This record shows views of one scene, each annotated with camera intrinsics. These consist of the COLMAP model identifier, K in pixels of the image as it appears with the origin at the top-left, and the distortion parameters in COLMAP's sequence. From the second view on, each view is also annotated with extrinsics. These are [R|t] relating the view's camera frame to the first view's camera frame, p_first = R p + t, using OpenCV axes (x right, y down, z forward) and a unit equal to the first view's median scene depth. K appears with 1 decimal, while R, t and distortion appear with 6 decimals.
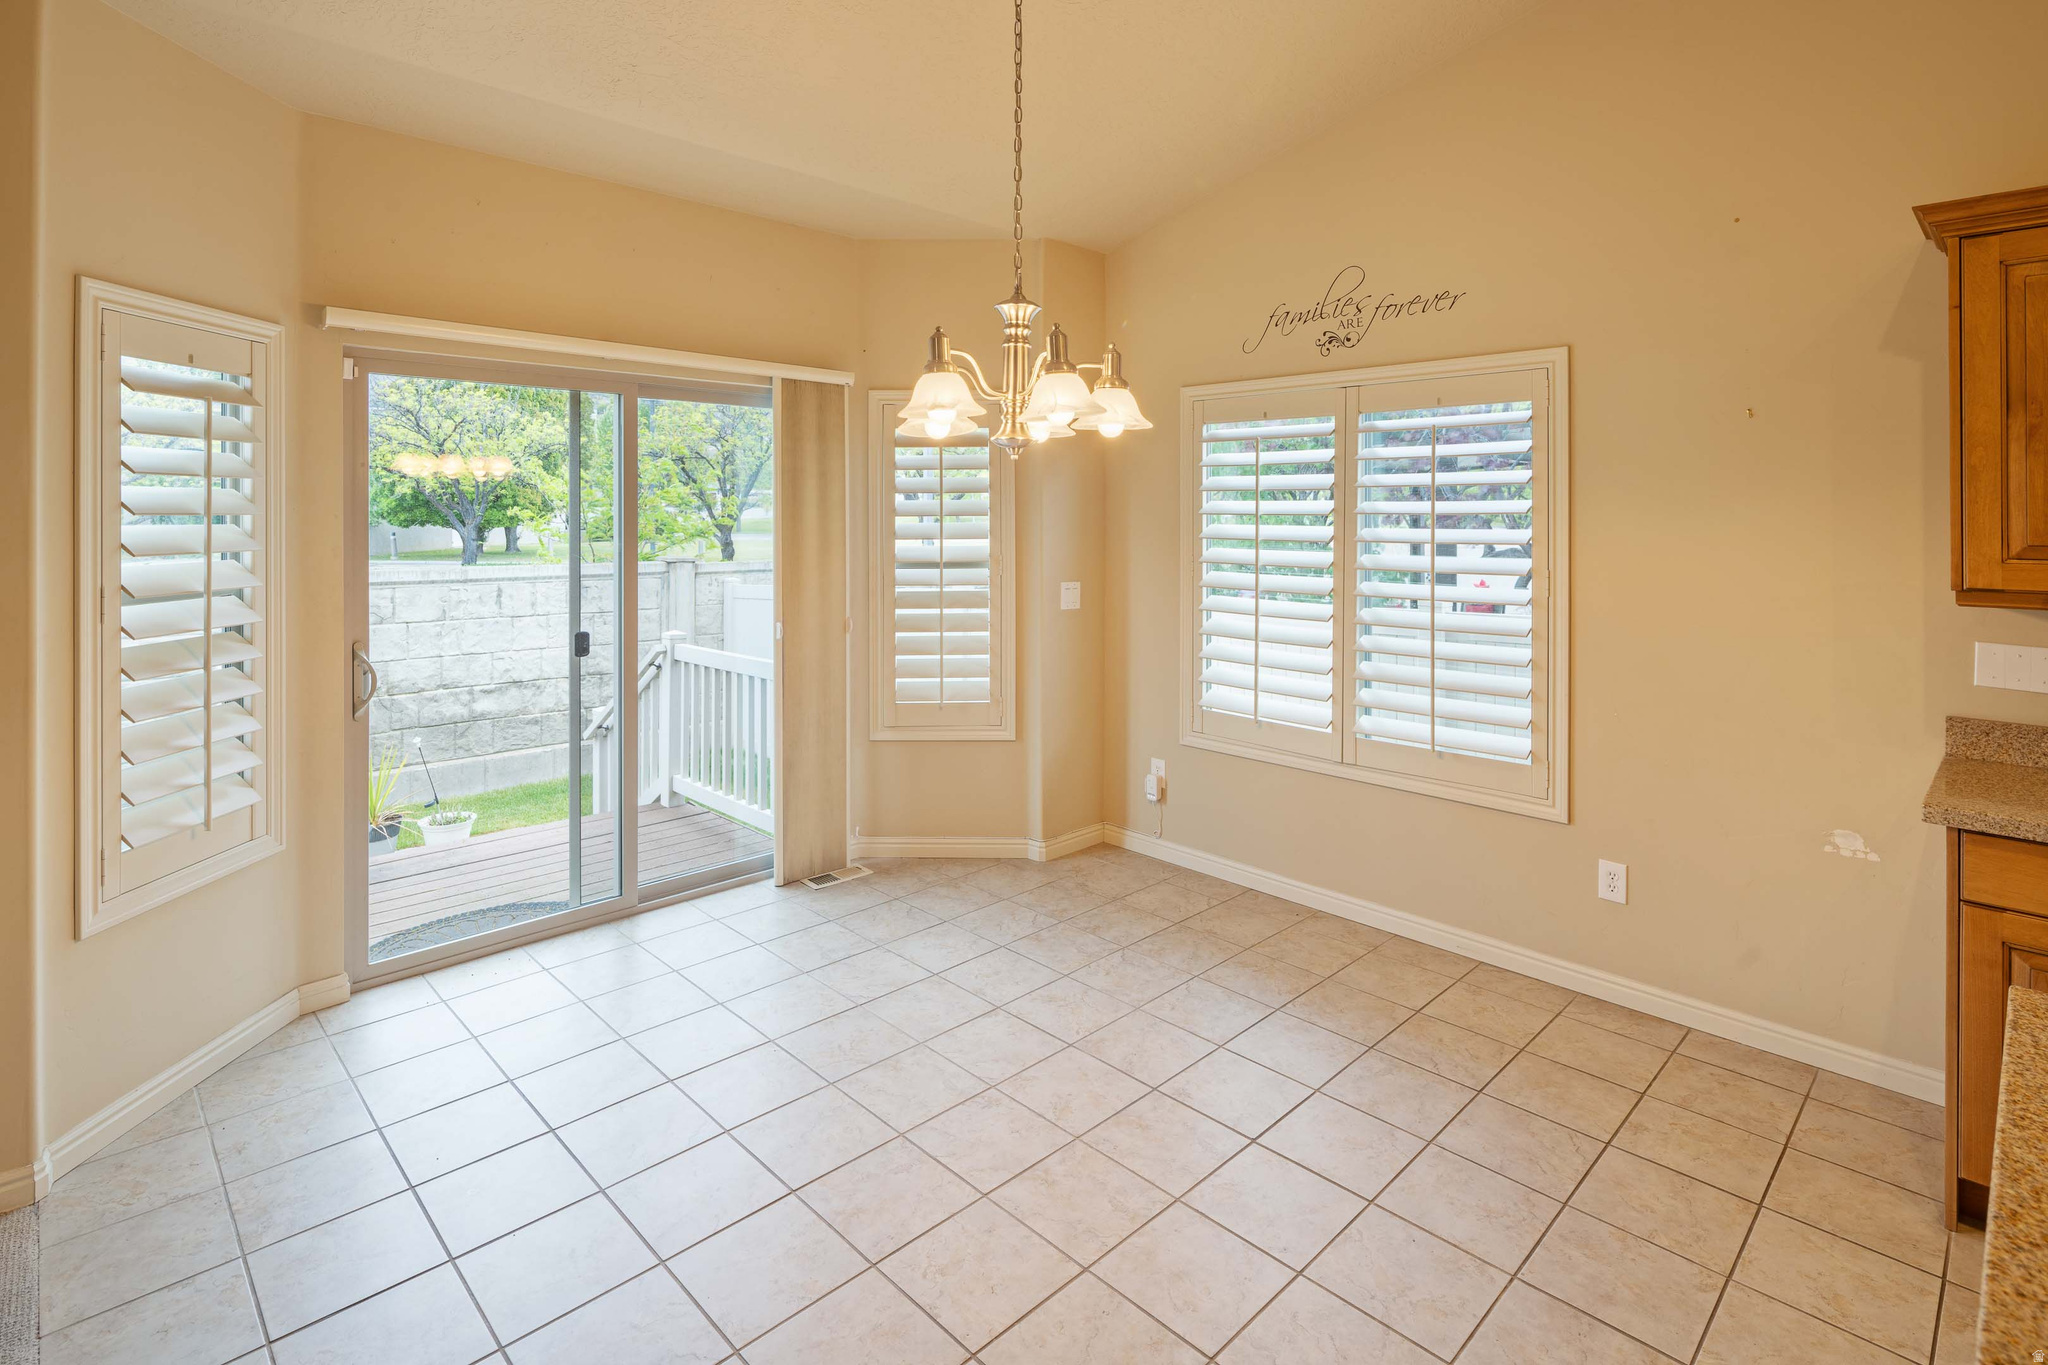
lens RADIAL K [[1014.3, 0, 1015.2], [0, 1014.3, 507.4], [0, 0, 1]] dist [0.003999, -0.002740]
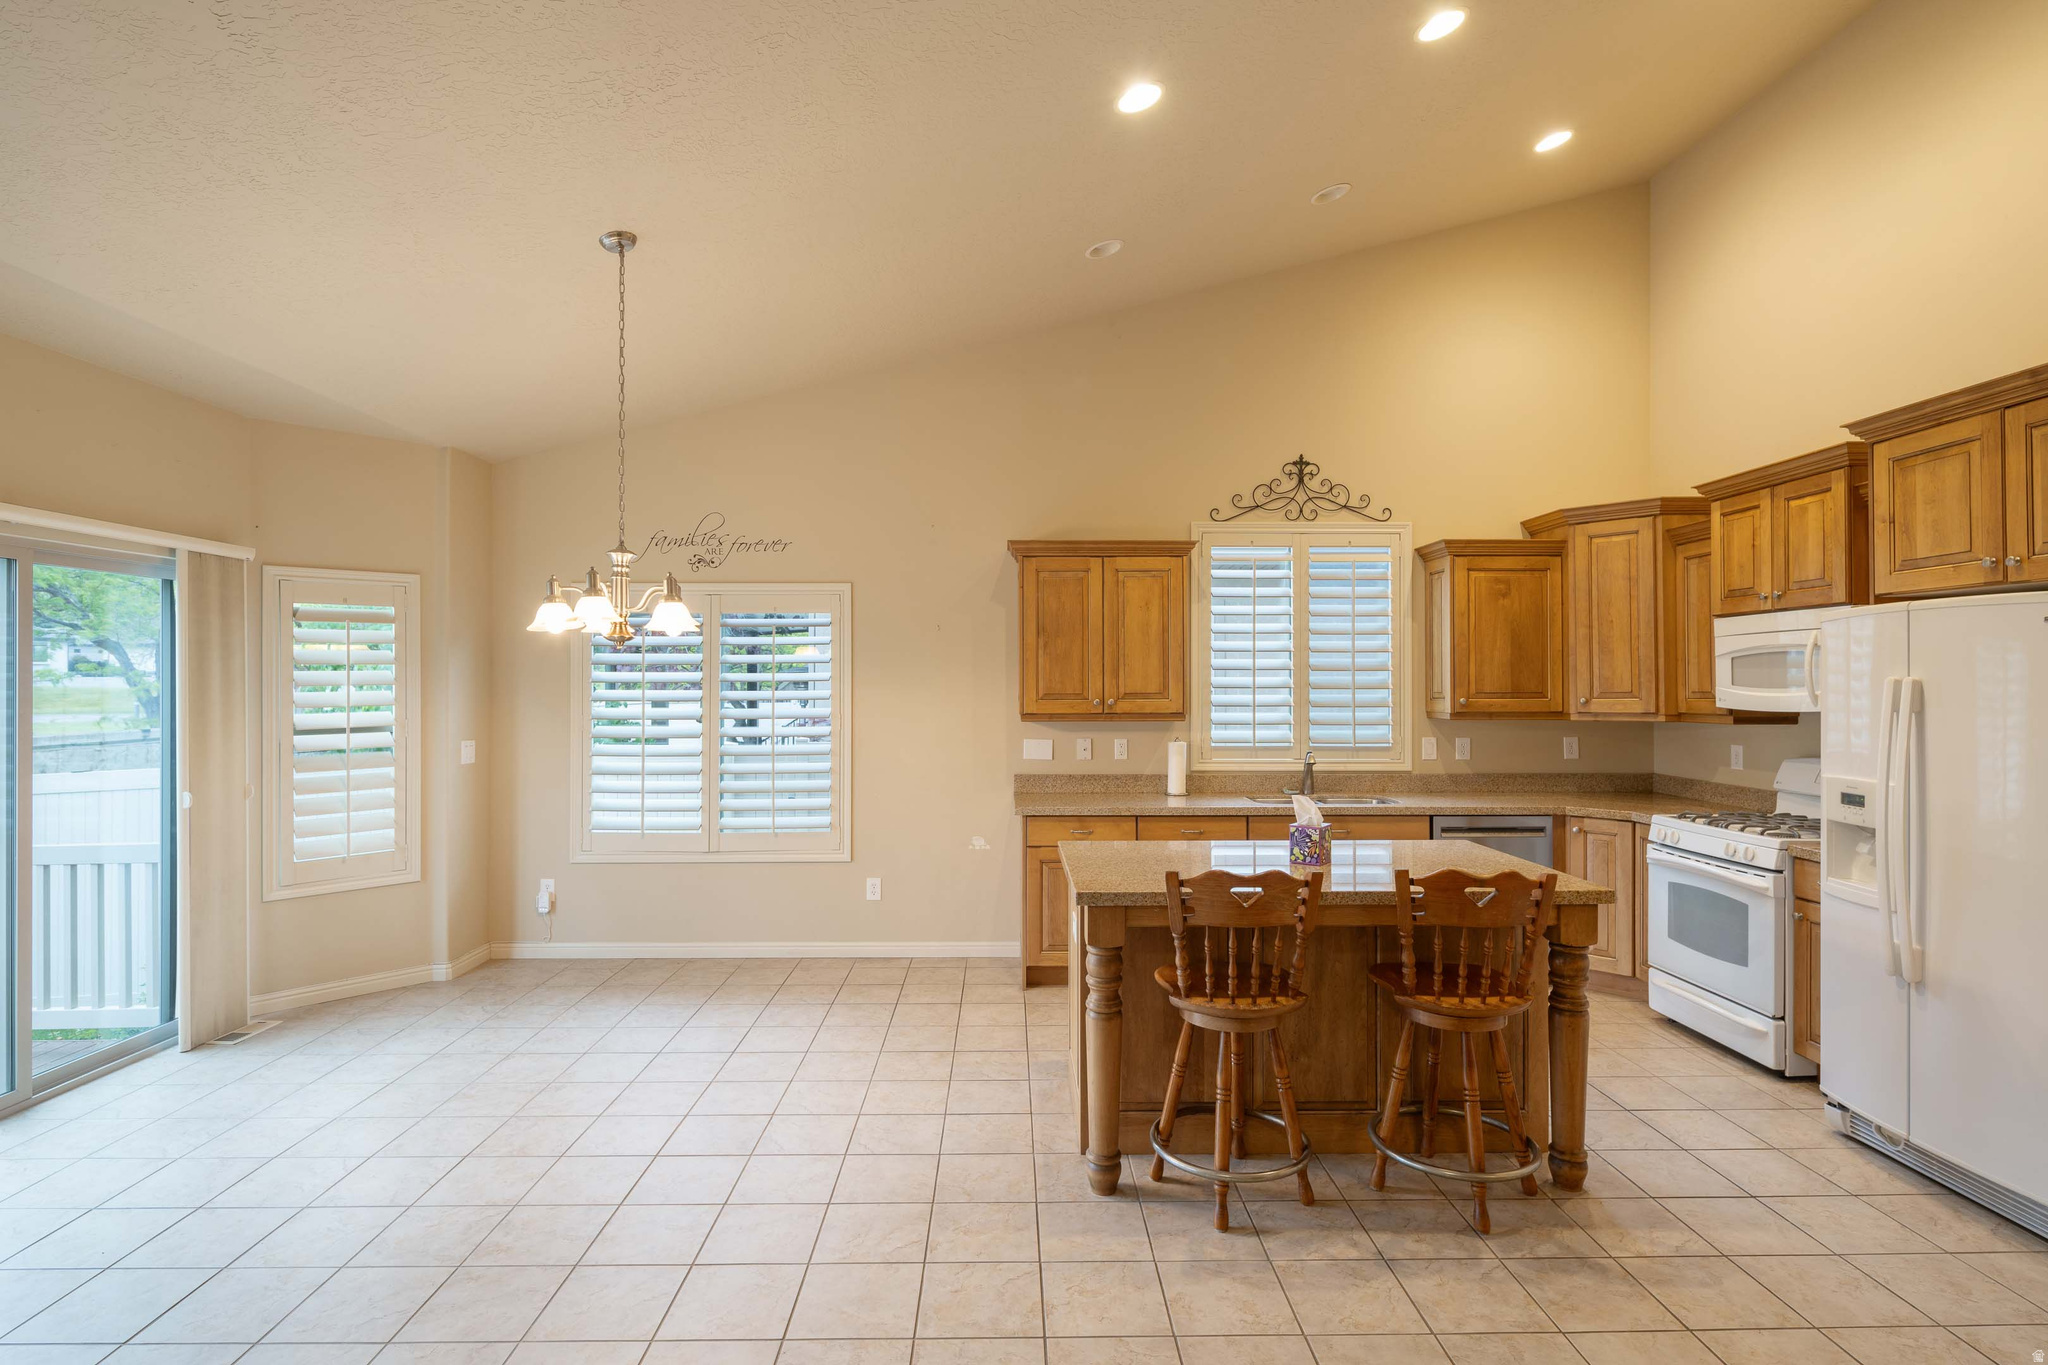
lens RADIAL K [[1014.3, 0, 1027.5], [0, 1014.3, 674.1], [0, 0, 1]] dist [0.003999, -0.002740]
pose [[0.685836, -0.001244, 0.727755, -0.431043], [-0.000374, 0.999998, 0.002062, -0.007348], [-0.727756, -0.001687, 0.685835, -0.338173]]
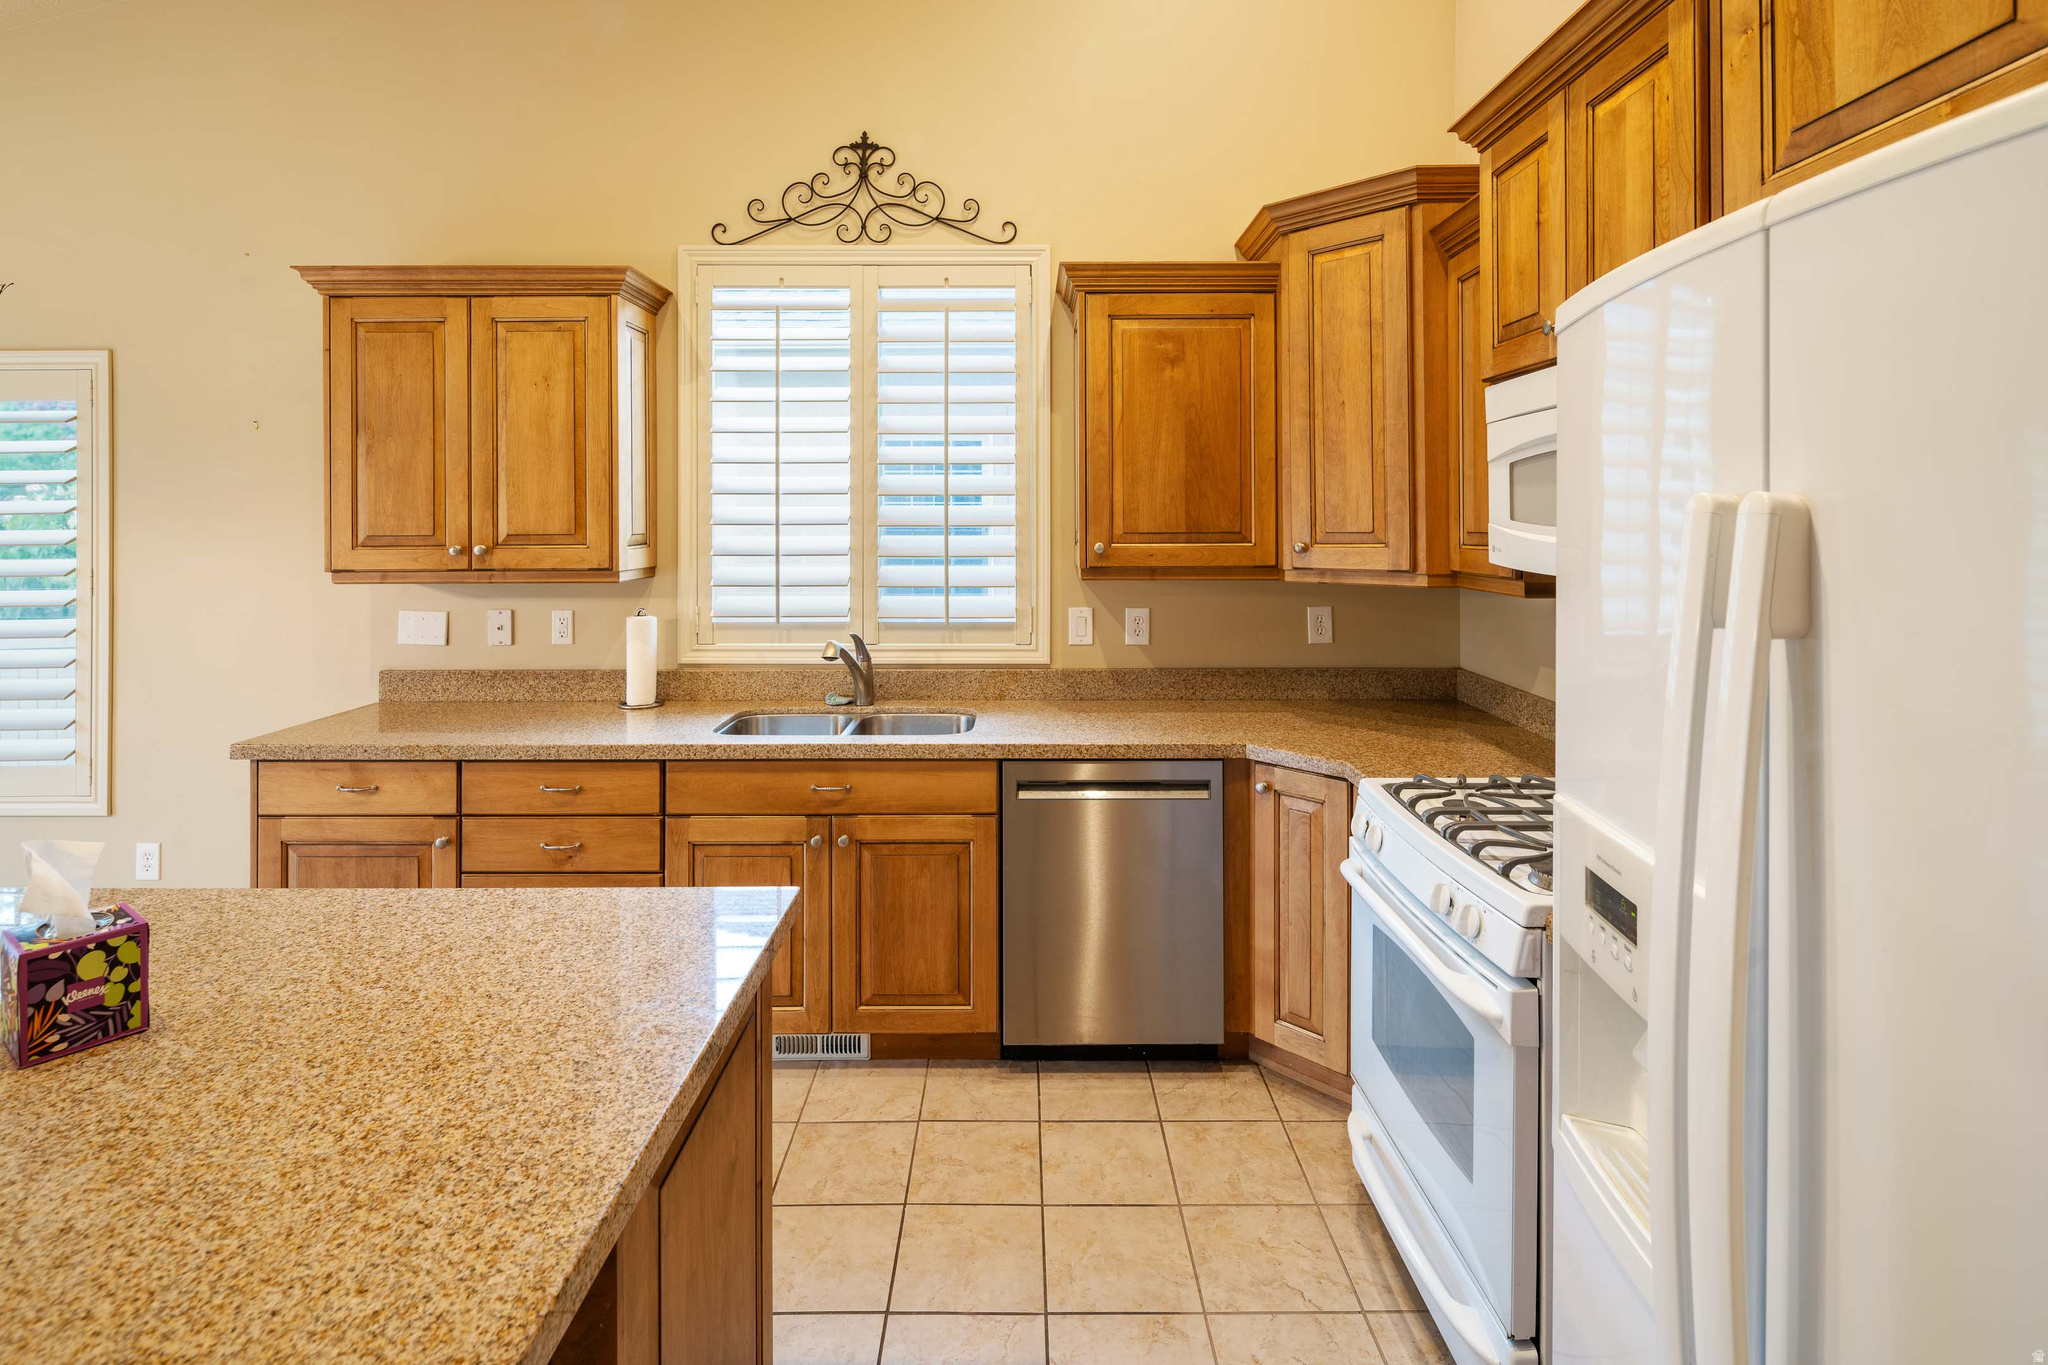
lens RADIAL K [[1014.3, 0, 1029.2], [0, 1014.3, 512.6], [0, 0, 1]] dist [0.003999, -0.002740]
pose [[0.696705, -0.006446, 0.717329, 0.397676], [0.001282, 0.999969, 0.007740, -0.001109], [-0.717357, -0.004473, 0.696692, -0.330481]]
